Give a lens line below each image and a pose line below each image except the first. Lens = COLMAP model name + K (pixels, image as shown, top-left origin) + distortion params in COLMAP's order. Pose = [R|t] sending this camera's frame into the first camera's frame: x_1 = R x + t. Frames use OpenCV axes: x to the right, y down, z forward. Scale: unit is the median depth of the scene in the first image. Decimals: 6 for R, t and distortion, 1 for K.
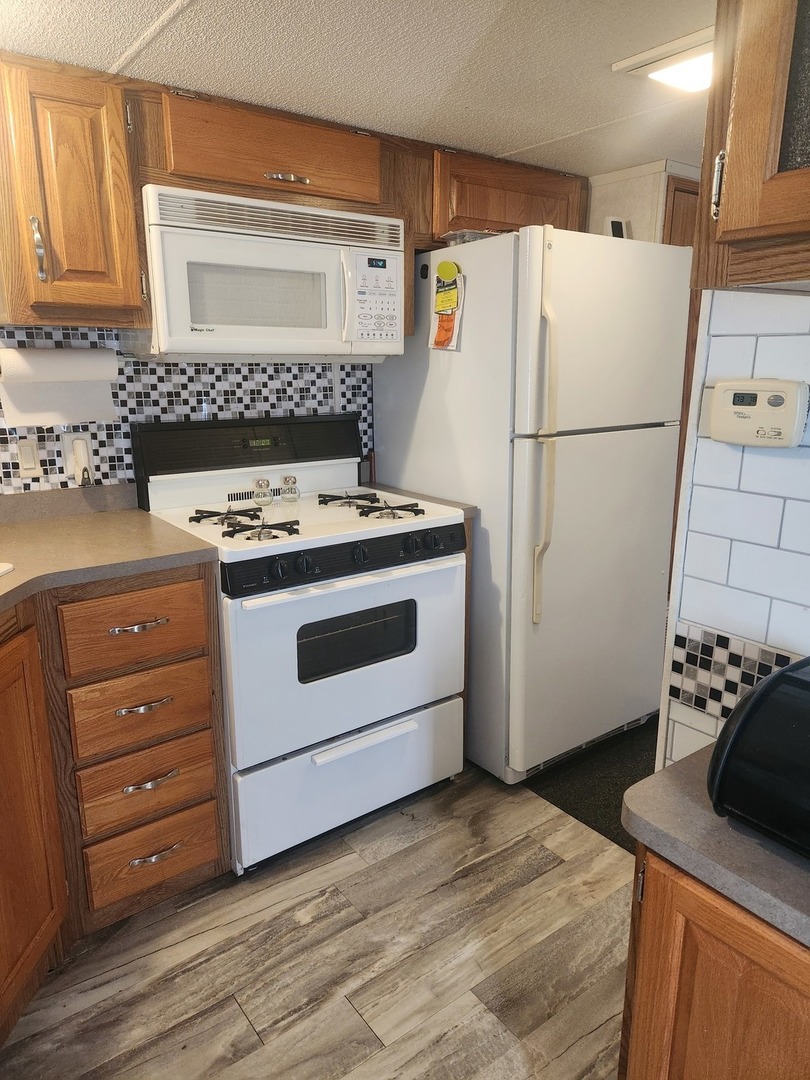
lens RADIAL K [[740.1, 0, 406.7], [0, 740.1, 542.3], [0, 0, 1]] dist [0.094548, -0.084943]
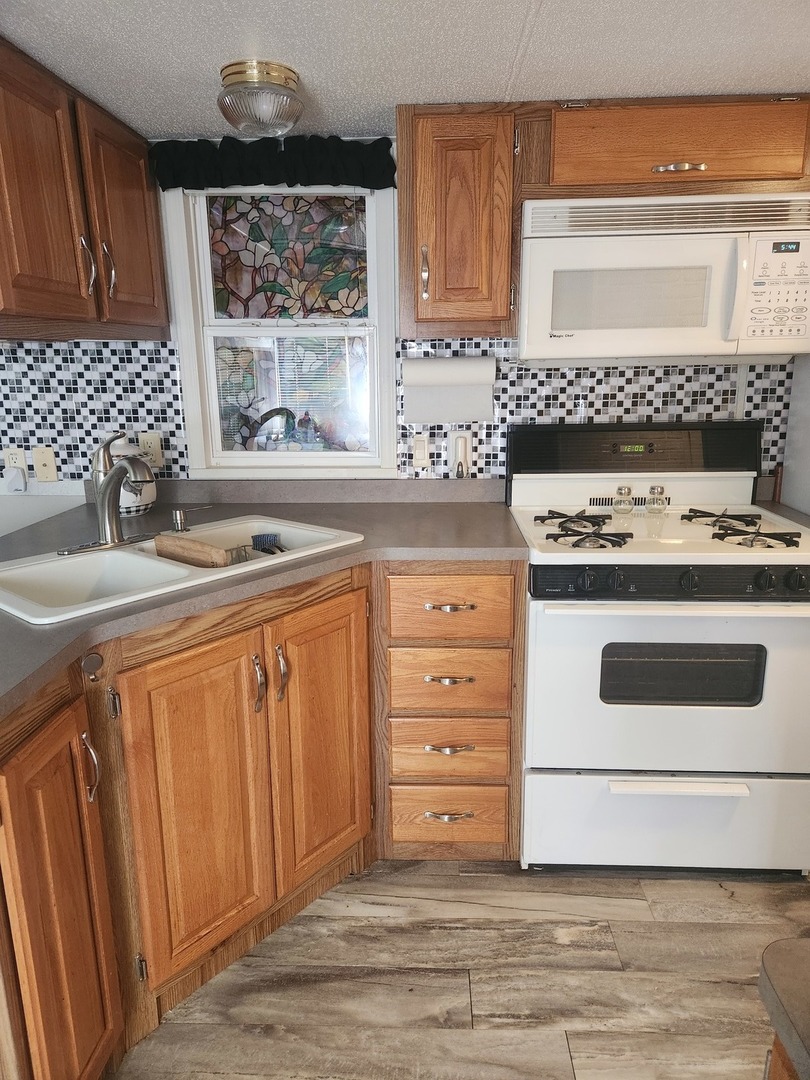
lens RADIAL K [[740.1, 0, 406.7], [0, 740.1, 542.3], [0, 0, 1]] dist [0.094548, -0.084943]
pose [[0.772251, 0.143995, -0.618784, 0.223854], [-0.142046, 0.988454, 0.052745, -0.027396], [0.619235, 0.047164, 0.783788, 0.080120]]
